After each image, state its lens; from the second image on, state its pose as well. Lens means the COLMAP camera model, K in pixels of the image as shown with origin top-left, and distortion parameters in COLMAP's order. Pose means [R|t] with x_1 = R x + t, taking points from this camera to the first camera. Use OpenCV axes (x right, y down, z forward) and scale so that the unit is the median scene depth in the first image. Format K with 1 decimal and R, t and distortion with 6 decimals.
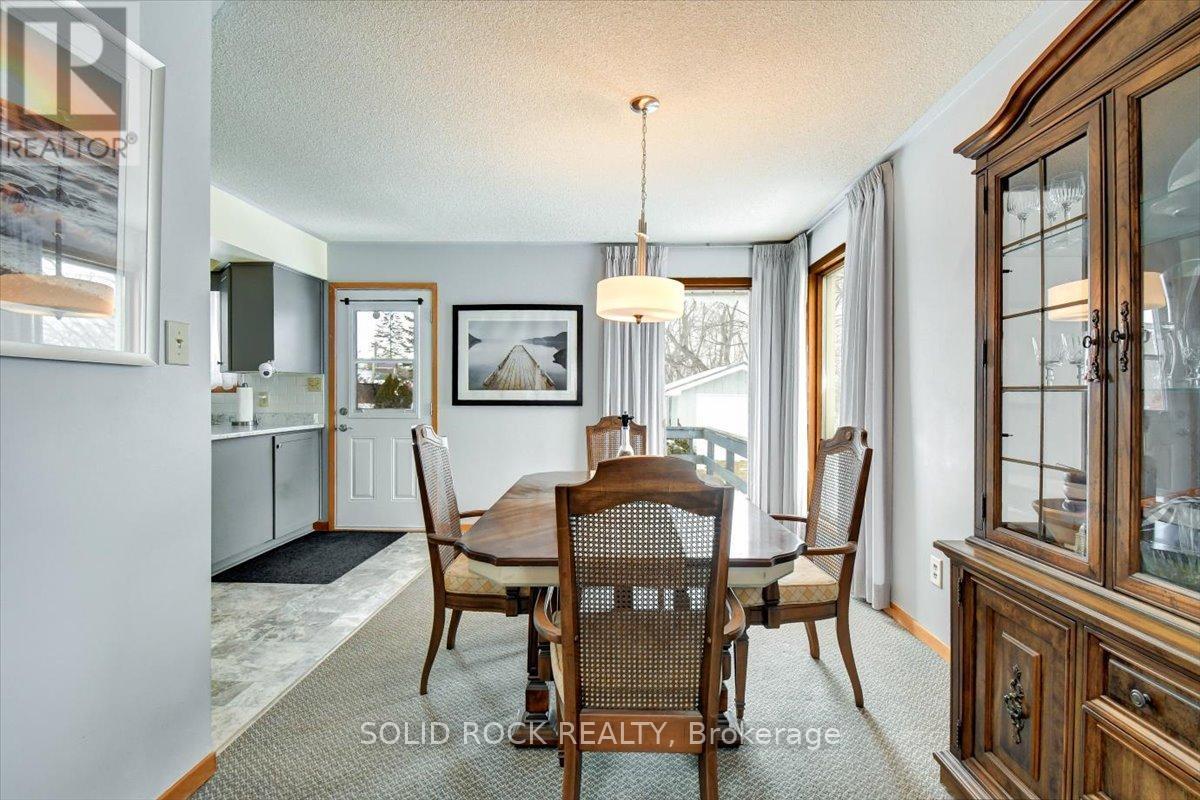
lens RADIAL K [[515.5, 0, 628.5], [0, 515.5, 396.6], [0, 0, 1]] dist [-0.007040, -0.000153]
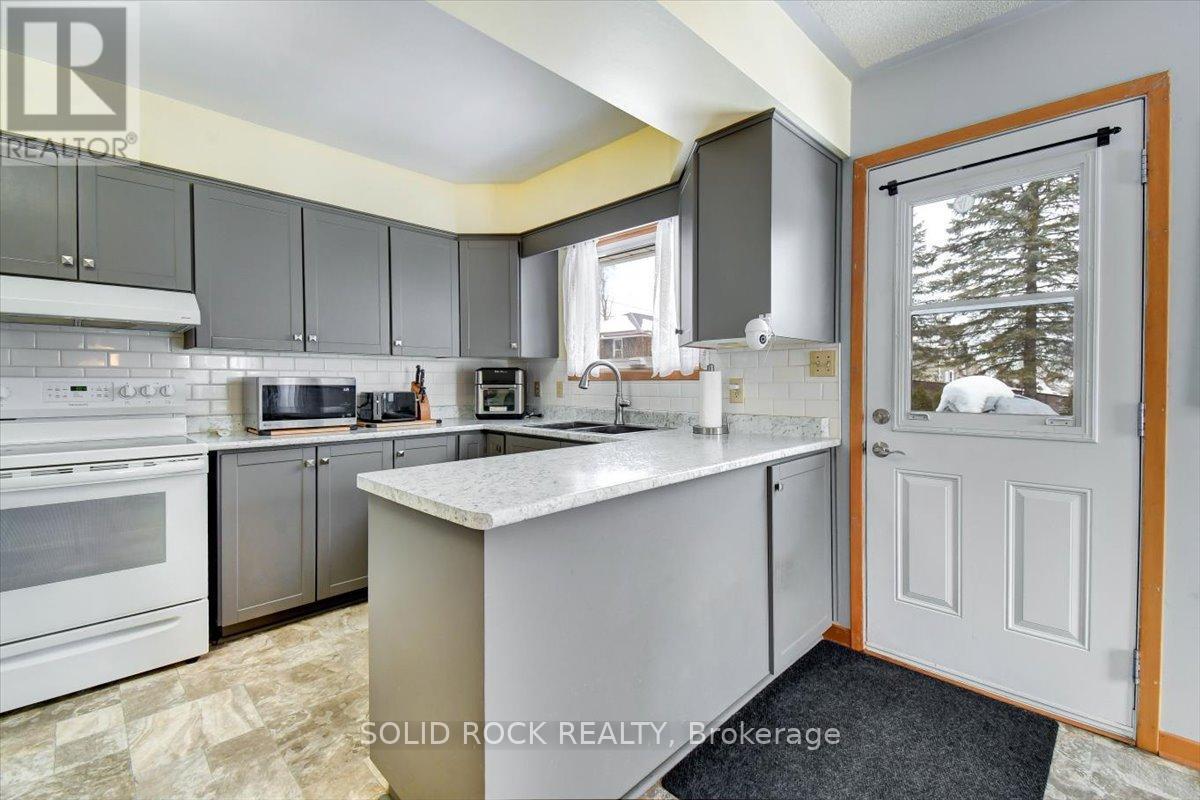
lens RADIAL K [[515.5, 0, 591.8], [0, 515.5, 395.7], [0, 0, 1]] dist [-0.007040, -0.000153]
pose [[0.692419, 0.013182, -0.721375, -0.392576], [0.001872, 0.999797, 0.020066, -0.001220], [0.721493, -0.015245, 0.692254, 0.461567]]
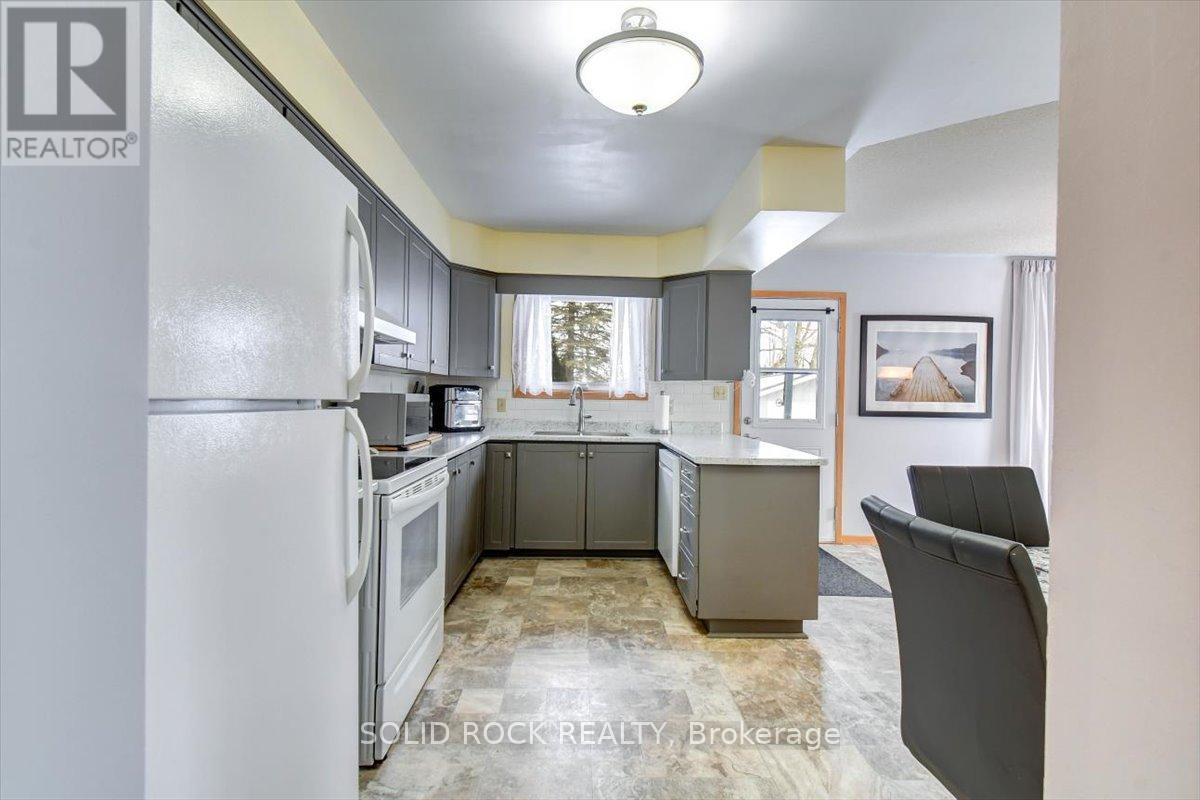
lens RADIAL K [[515.5, 0, 606.4], [0, 515.5, 401.5], [0, 0, 1]] dist [-0.007040, -0.000153]
pose [[0.999903, 0.013407, -0.003763, -0.828429], [-0.013410, 0.999910, -0.000680, -0.003831], [0.003754, 0.000731, 0.999993, 0.004556]]
